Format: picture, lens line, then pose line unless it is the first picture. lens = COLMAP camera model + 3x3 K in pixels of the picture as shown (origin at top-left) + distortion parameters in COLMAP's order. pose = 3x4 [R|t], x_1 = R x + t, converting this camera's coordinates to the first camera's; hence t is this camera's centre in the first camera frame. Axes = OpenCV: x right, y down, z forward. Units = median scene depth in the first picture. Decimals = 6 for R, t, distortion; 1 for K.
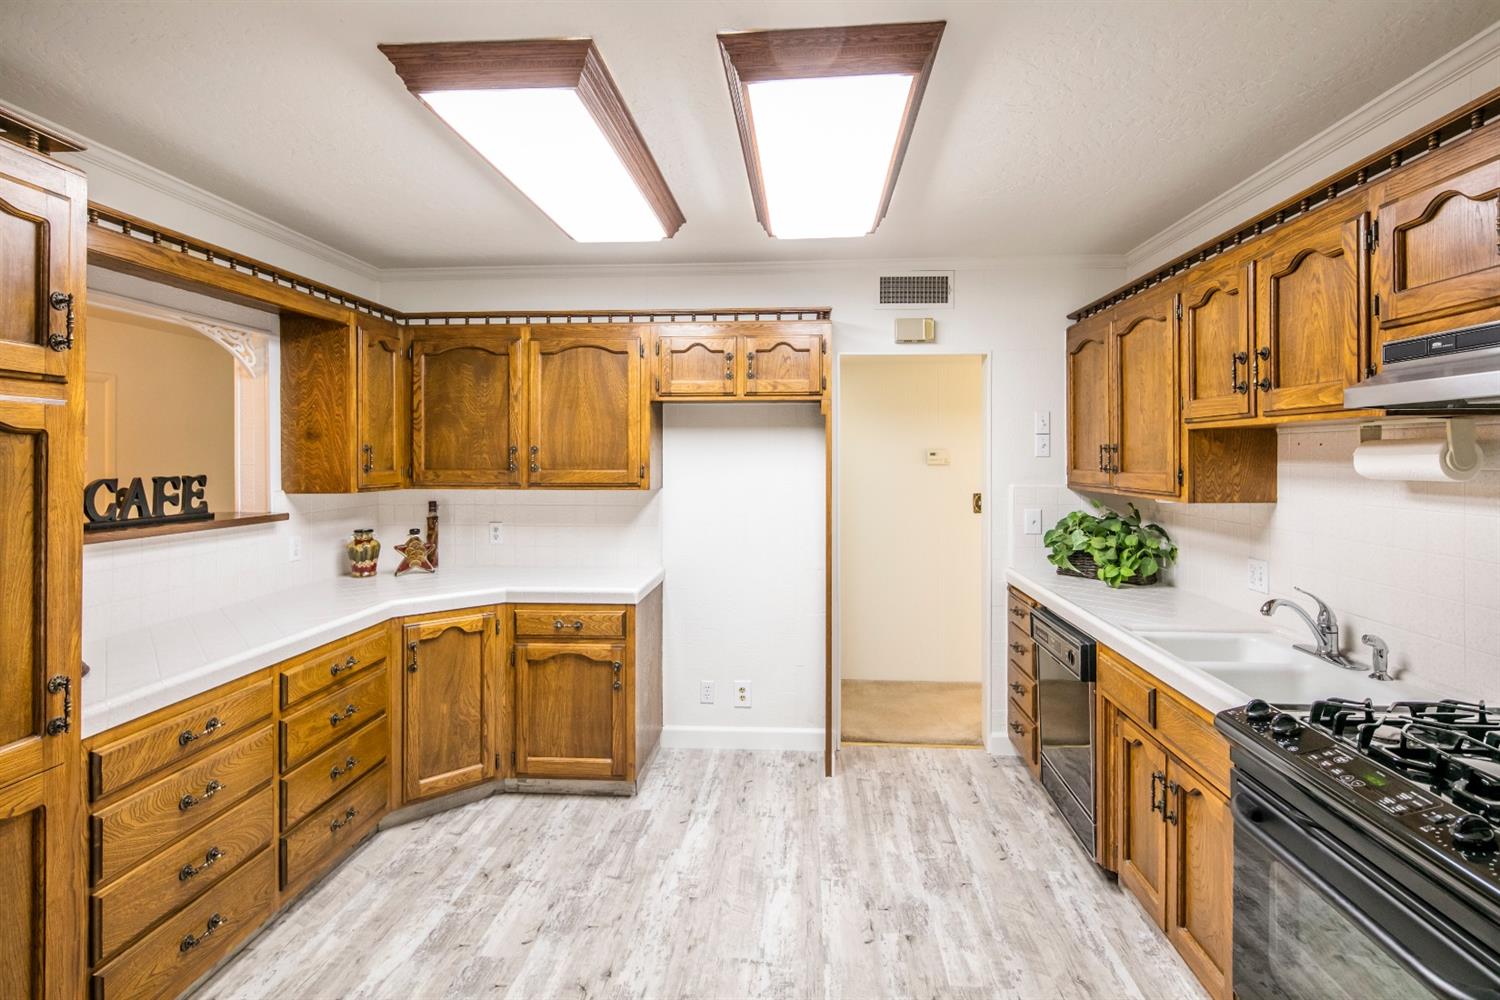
lens RADIAL K [[728.3, 0, 748.3], [0, 728.3, 453.2], [0, 0, 1]] dist [-0.001255, -0.000263]
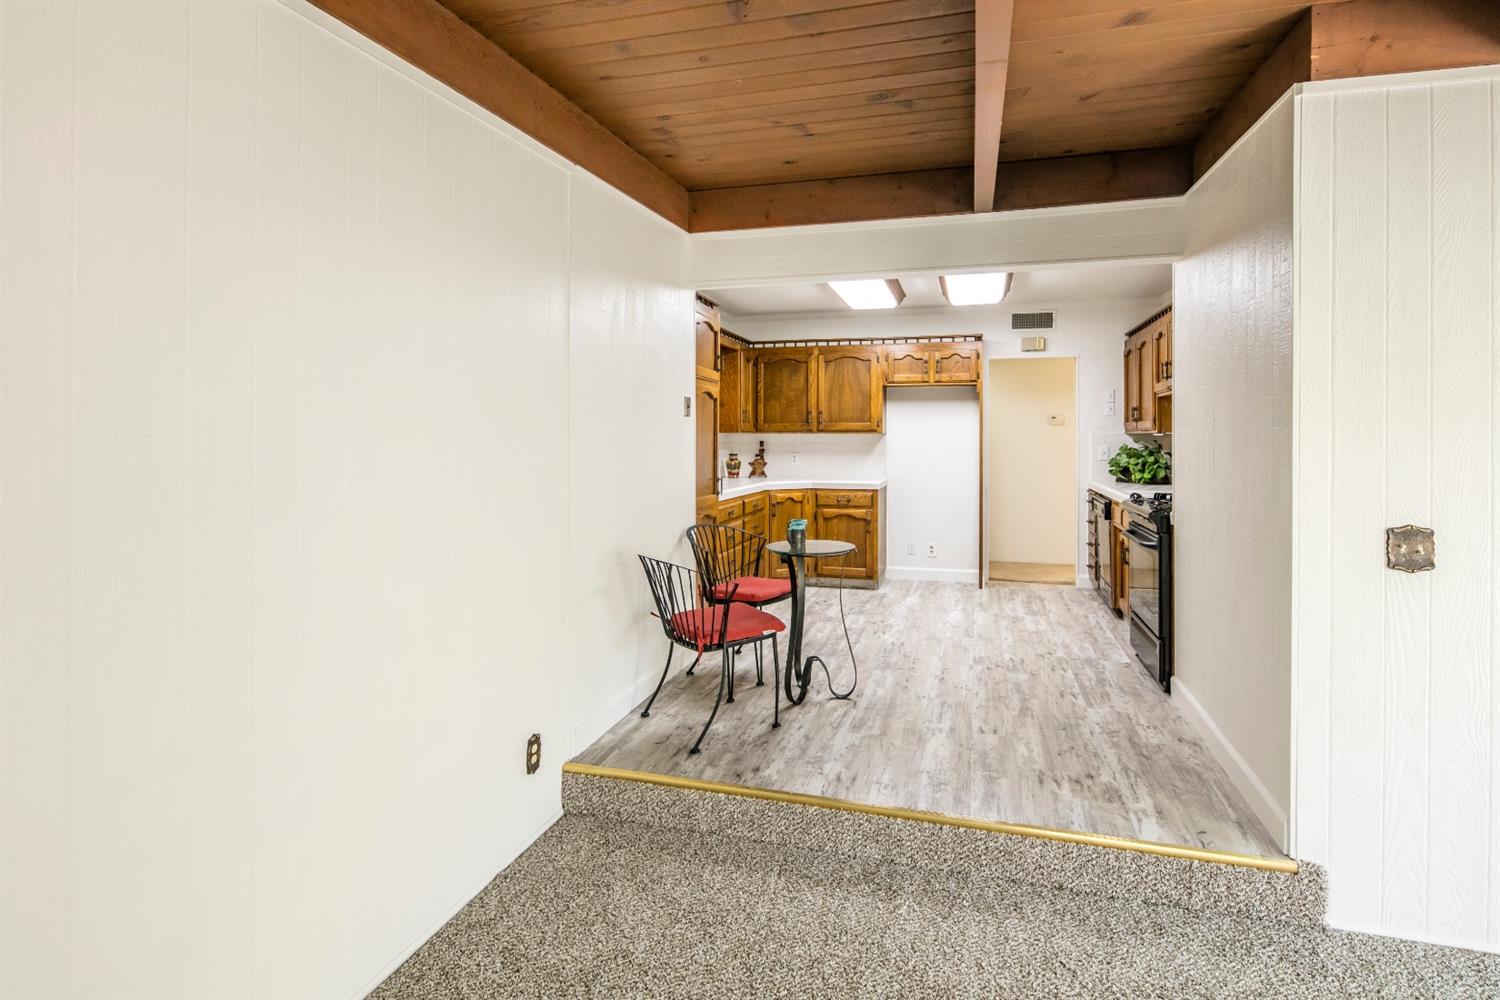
lens RADIAL K [[745.4, 0, 771.2], [0, 745.4, 433.0], [0, 0, 1]] dist [-0.001183, -0.002010]
pose [[0.982030, 0.001436, -0.188722, -0.053908], [-0.002405, 0.999985, -0.004904, 0.059430], [0.188712, 0.005270, 0.982018, -0.933817]]
